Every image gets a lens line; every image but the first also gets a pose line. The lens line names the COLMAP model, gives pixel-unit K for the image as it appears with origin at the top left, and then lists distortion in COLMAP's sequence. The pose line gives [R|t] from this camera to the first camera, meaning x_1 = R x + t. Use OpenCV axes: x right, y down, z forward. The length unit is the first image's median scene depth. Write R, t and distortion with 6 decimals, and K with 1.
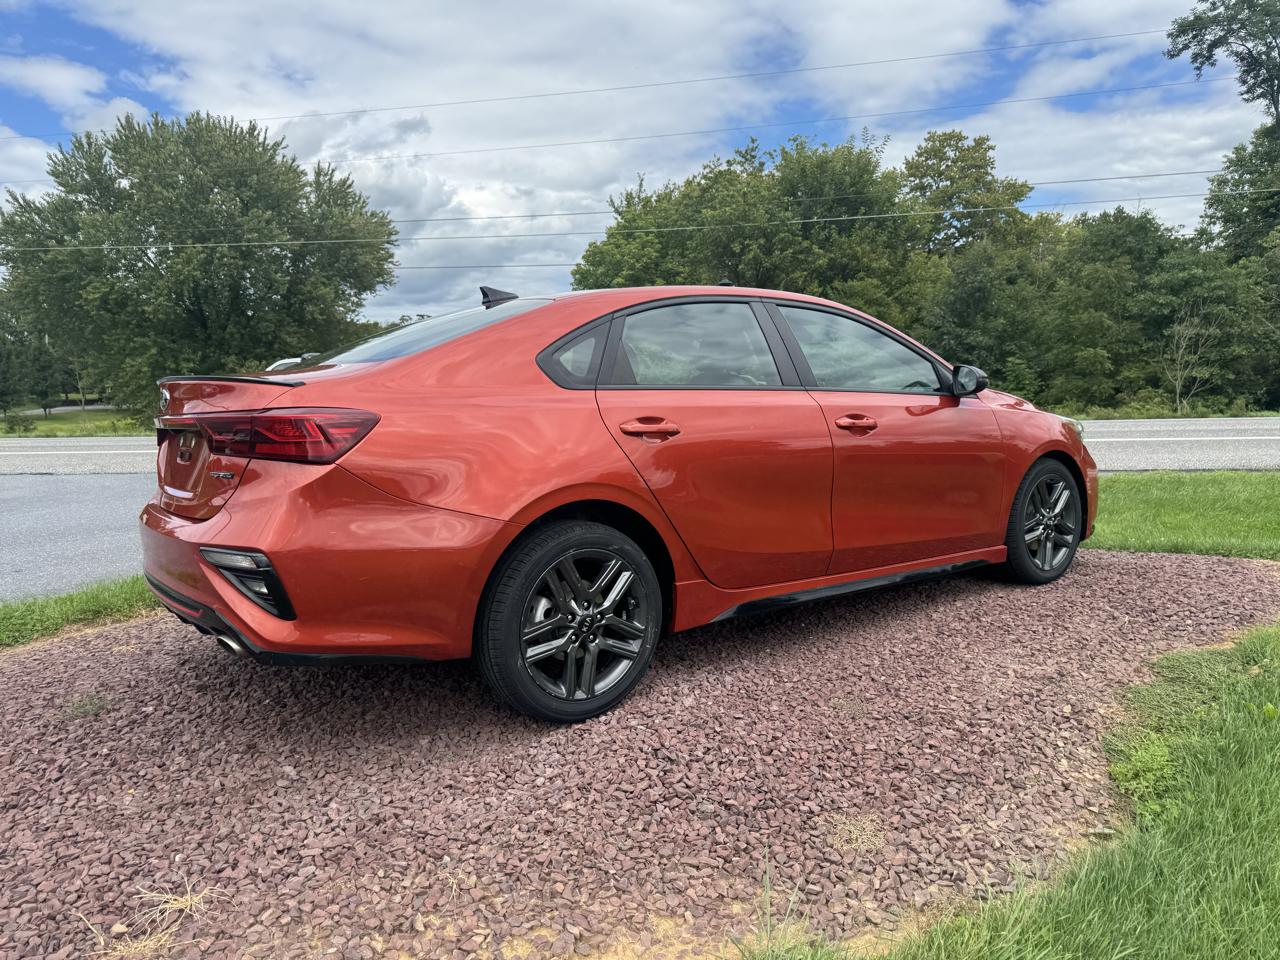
lens RADIAL K [[904.5, 0, 649.3], [0, 904.5, 490.7], [0, 0, 1]] dist [0.043456, -0.056742]
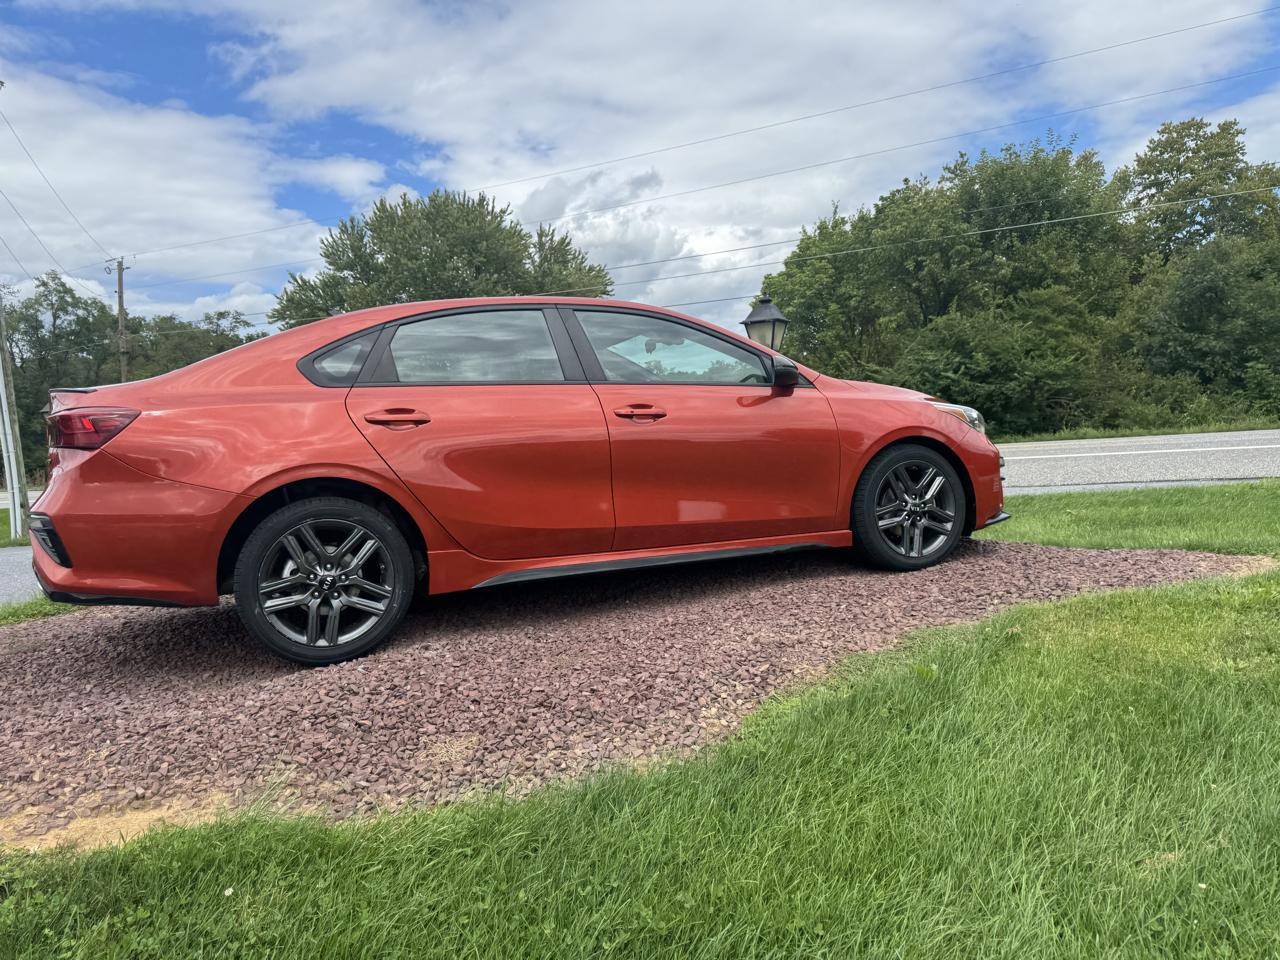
lens RADIAL K [[904.5, 0, 645.3], [0, 904.5, 488.7], [0, 0, 1]] dist [0.043456, -0.056742]
pose [[0.965162, -0.024148, -0.260538, 0.050815], [0.013407, 0.998988, -0.042925, 0.006344], [0.261311, 0.037937, 0.964509, -0.004013]]
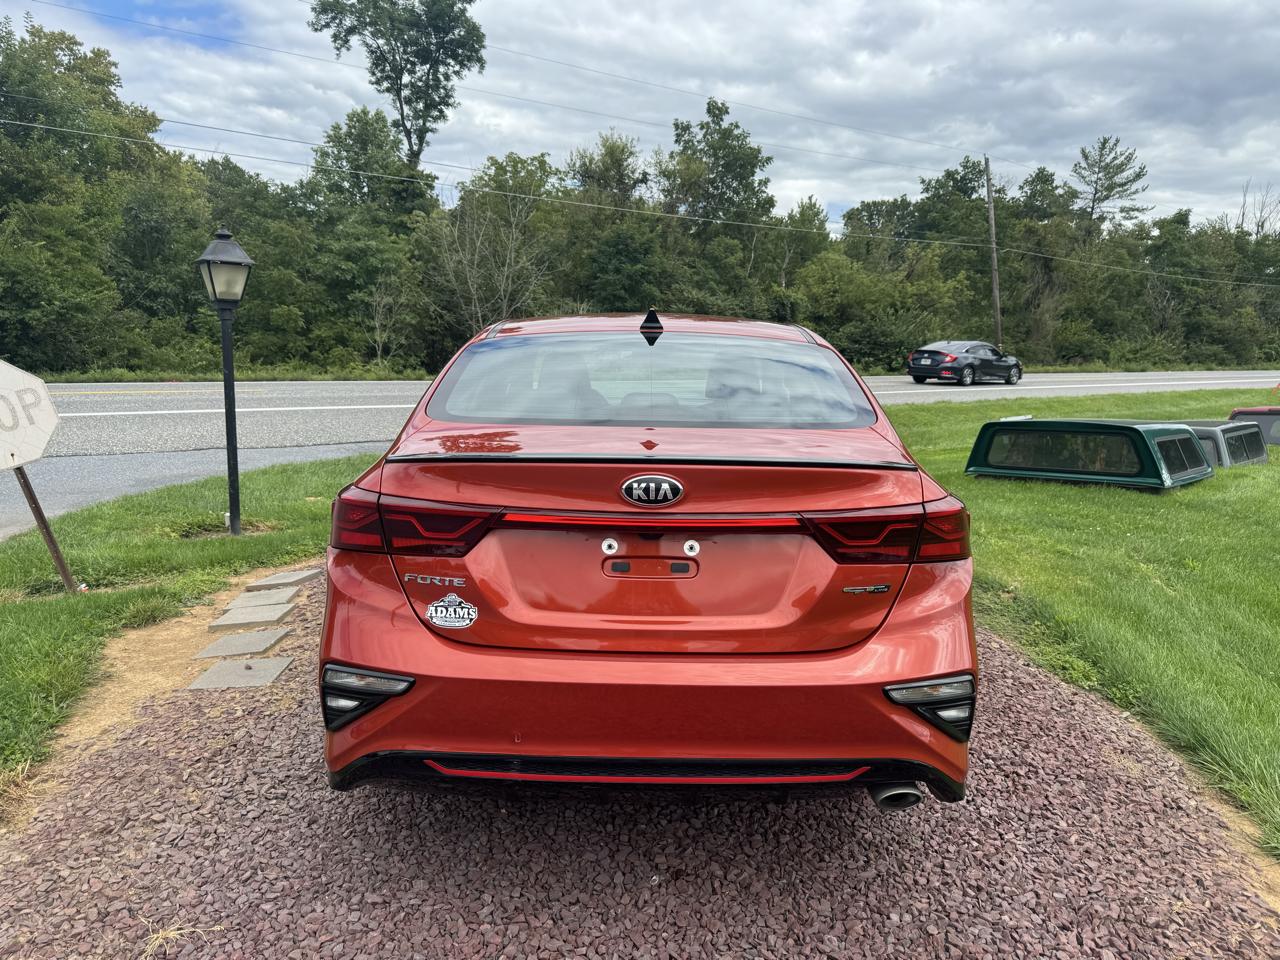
lens RADIAL K [[904.5, 0, 643.6], [0, 904.5, 488.8], [0, 0, 1]] dist [0.043456, -0.056742]
pose [[0.604839, -0.085715, 0.791721, -0.082632], [0.040077, 0.996207, 0.077236, -0.011954], [-0.795338, -0.014986, 0.605980, 0.047290]]
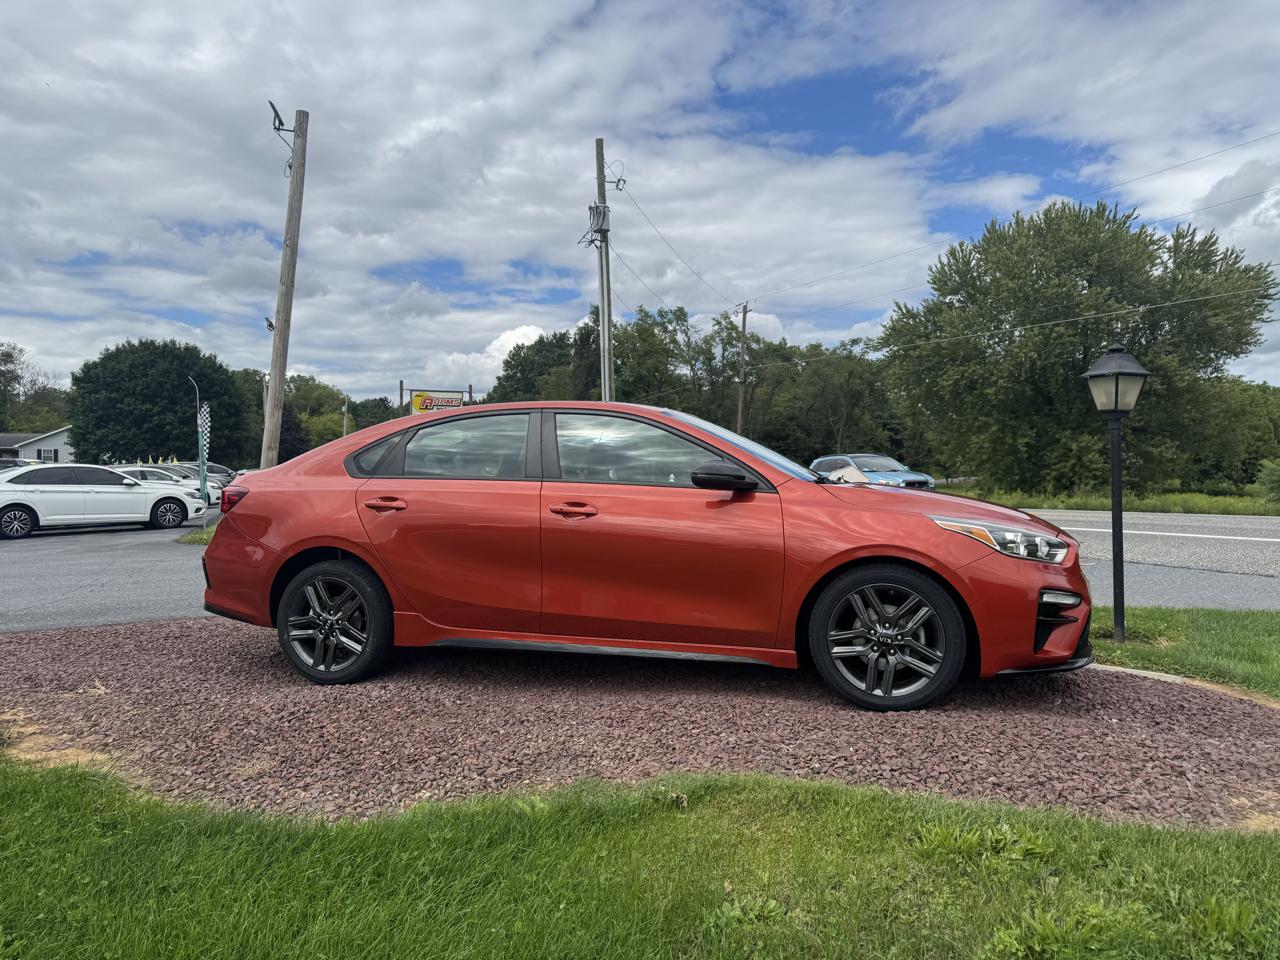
lens RADIAL K [[904.5, 0, 642.6], [0, 904.5, 481.5], [0, 0, 1]] dist [0.043456, -0.056742]
pose [[0.586068, 0.019703, -0.810023, 0.122166], [-0.091854, 0.994875, -0.042258, -0.006860], [0.805039, 0.099169, 0.584874, 0.037441]]
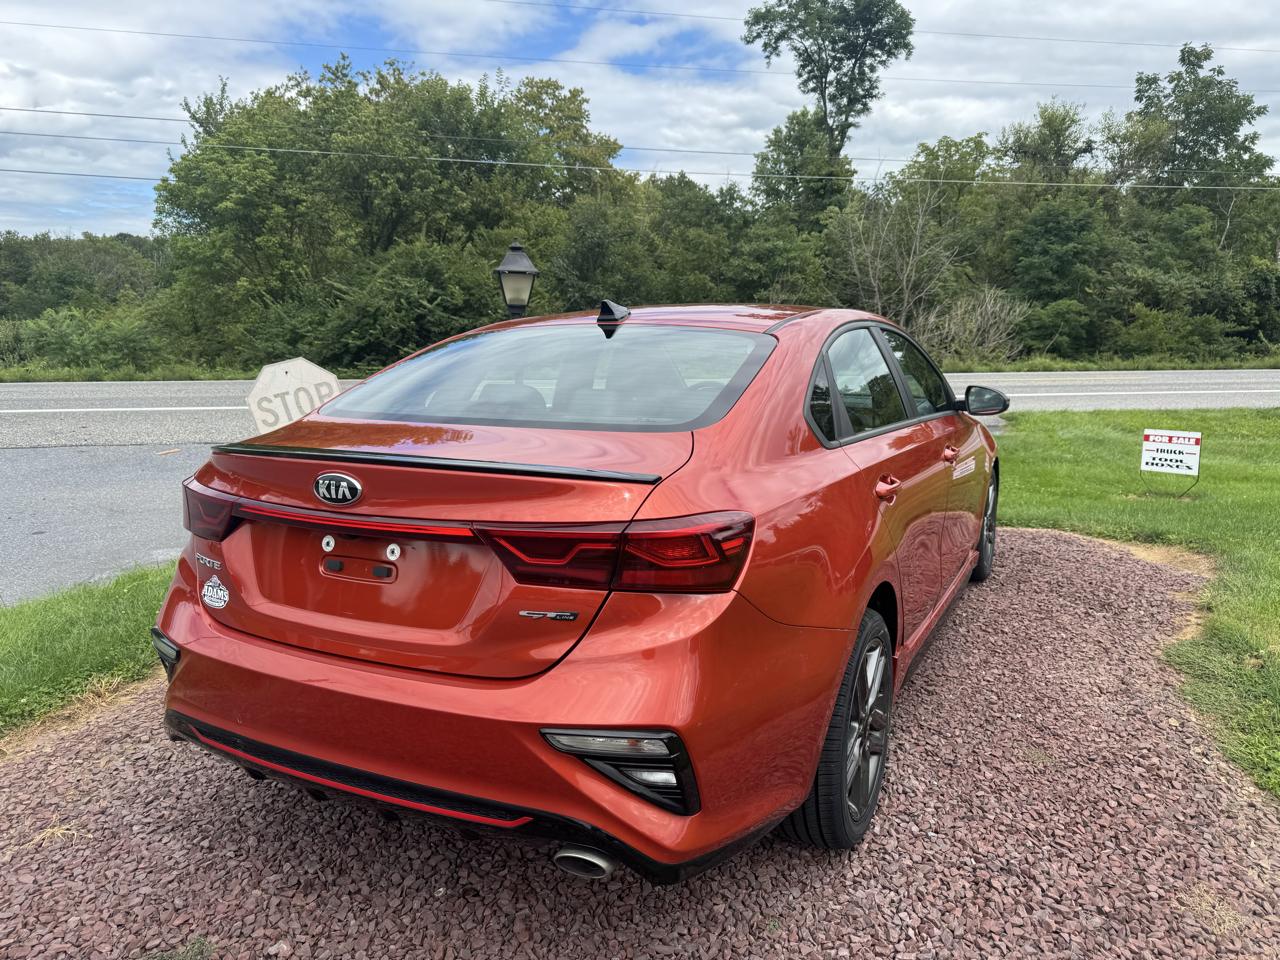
lens RADIAL K [[904.5, 0, 649.5], [0, 904.5, 482.1], [0, 0, 1]] dist [0.043456, -0.056742]
pose [[0.897733, -0.044479, 0.438290, -0.048484], [0.019032, 0.997877, 0.062284, -0.011077], [-0.440129, -0.047572, 0.896673, 0.025367]]
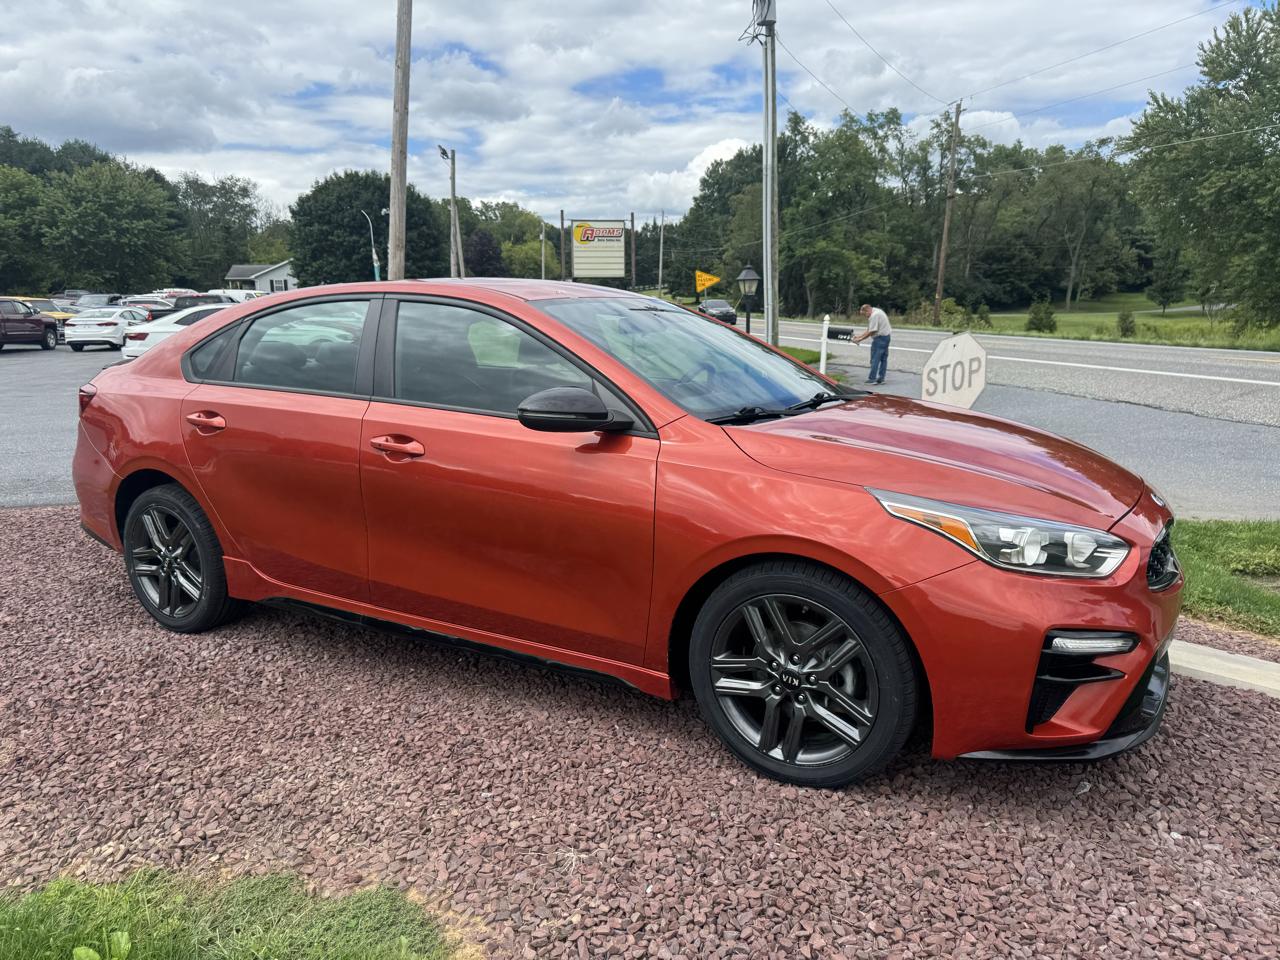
lens RADIAL K [[904.5, 0, 626.8], [0, 904.5, 488.1], [0, 0, 1]] dist [0.043456, -0.056742]
pose [[0.378280, 0.199044, -0.904039, 0.107444], [-0.096105, 0.979776, 0.175505, -0.020218], [0.920689, 0.020492, 0.389759, 0.085490]]
